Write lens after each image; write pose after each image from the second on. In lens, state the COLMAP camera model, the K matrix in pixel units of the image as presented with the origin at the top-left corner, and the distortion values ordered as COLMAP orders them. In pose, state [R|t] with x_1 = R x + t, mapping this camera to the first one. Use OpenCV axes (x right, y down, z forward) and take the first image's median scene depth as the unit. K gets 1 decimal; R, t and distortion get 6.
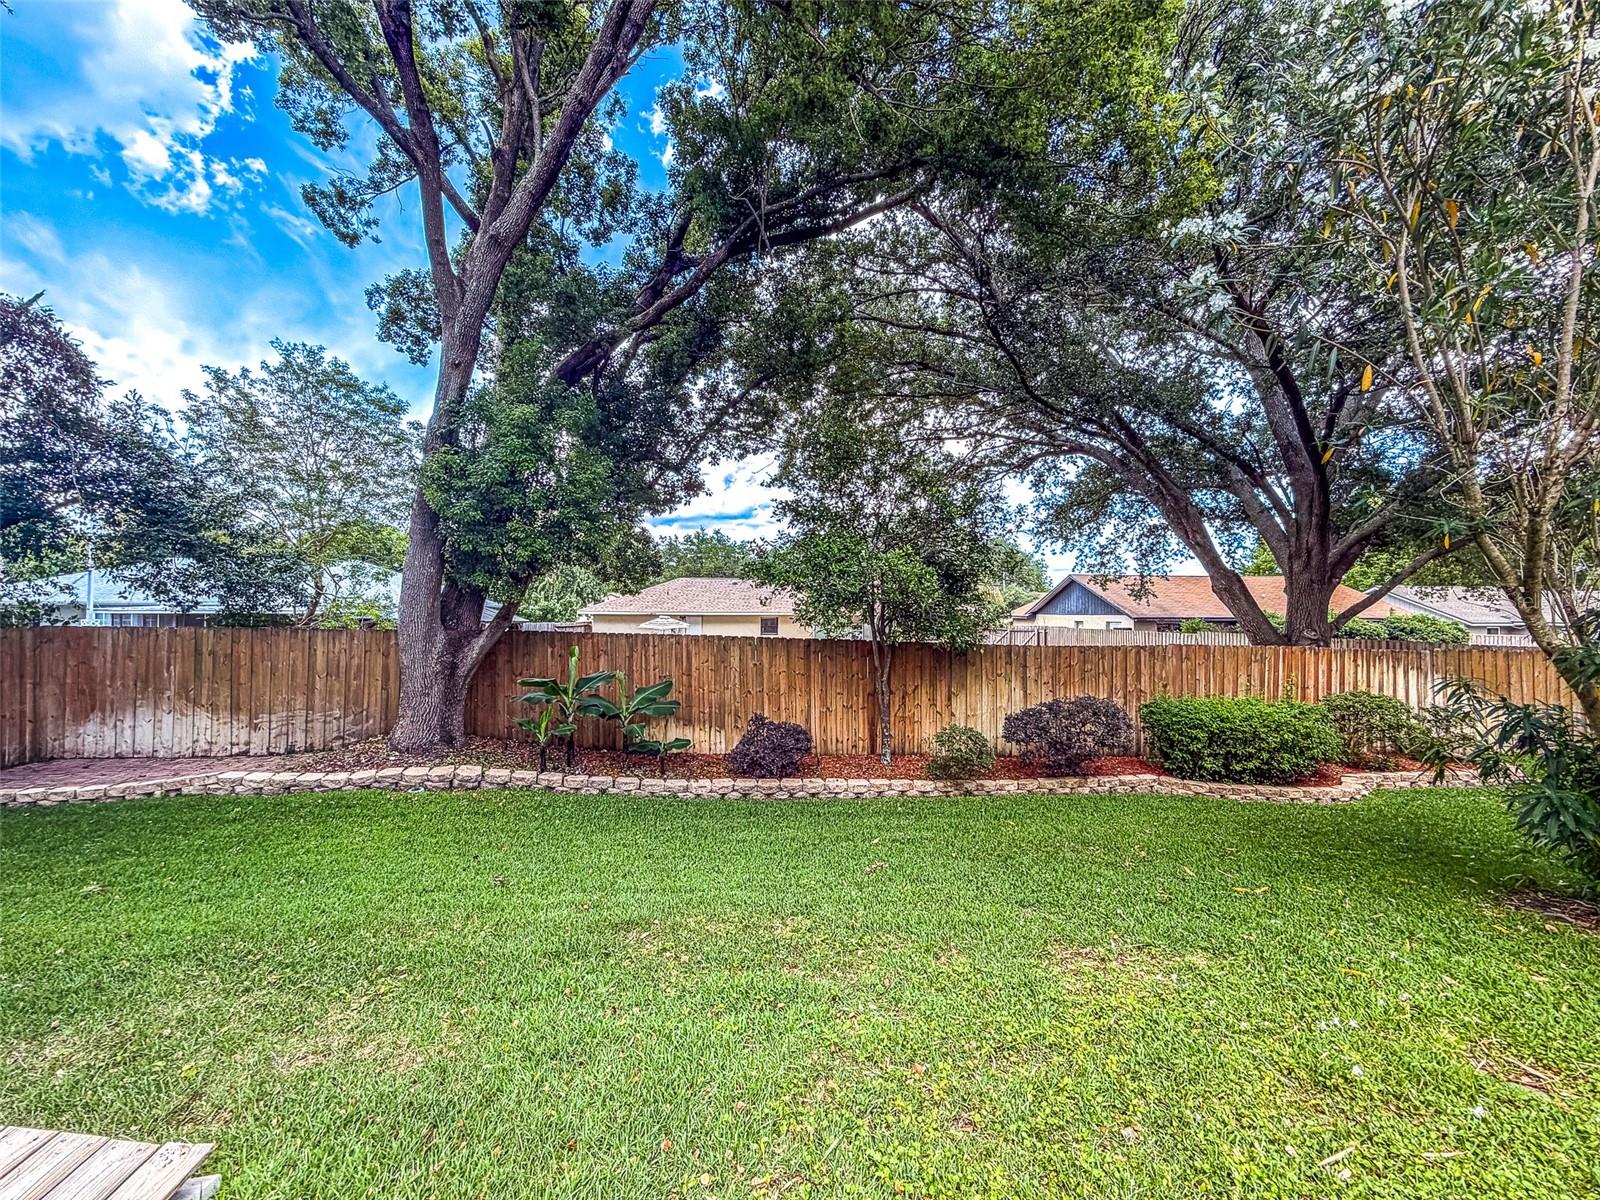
lens RADIAL K [[642.2, 0, 800.0], [0, 642.2, 600.0], [0, 0, 1]] dist [-0.000598, -0.000004]
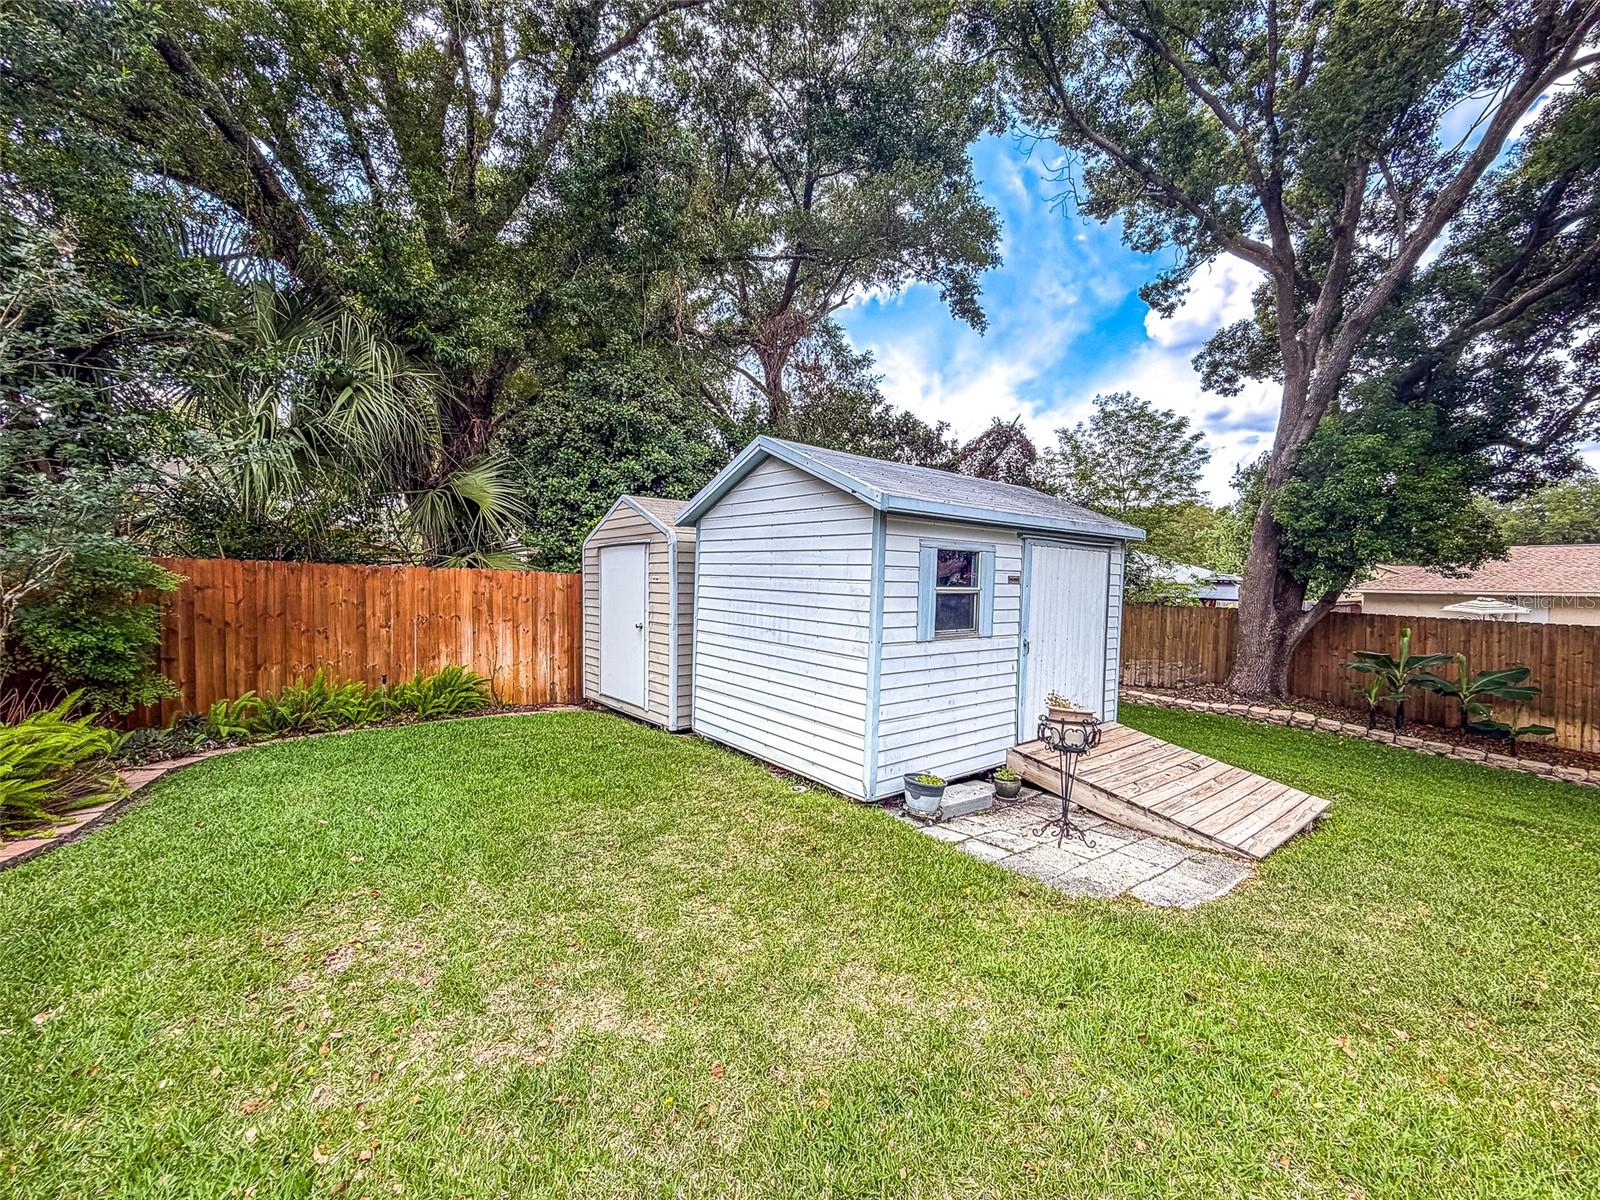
lens RADIAL K [[640.4, 0, 797.6], [0, 640.4, 603.3], [0, 0, 1]] dist [-0.000910, 0.000006]
pose [[0.534970, 0.031000, -0.844302, 0.032491], [0.009124, 0.999056, 0.042464, -0.029697], [0.844822, -0.030421, 0.534182, -0.495105]]
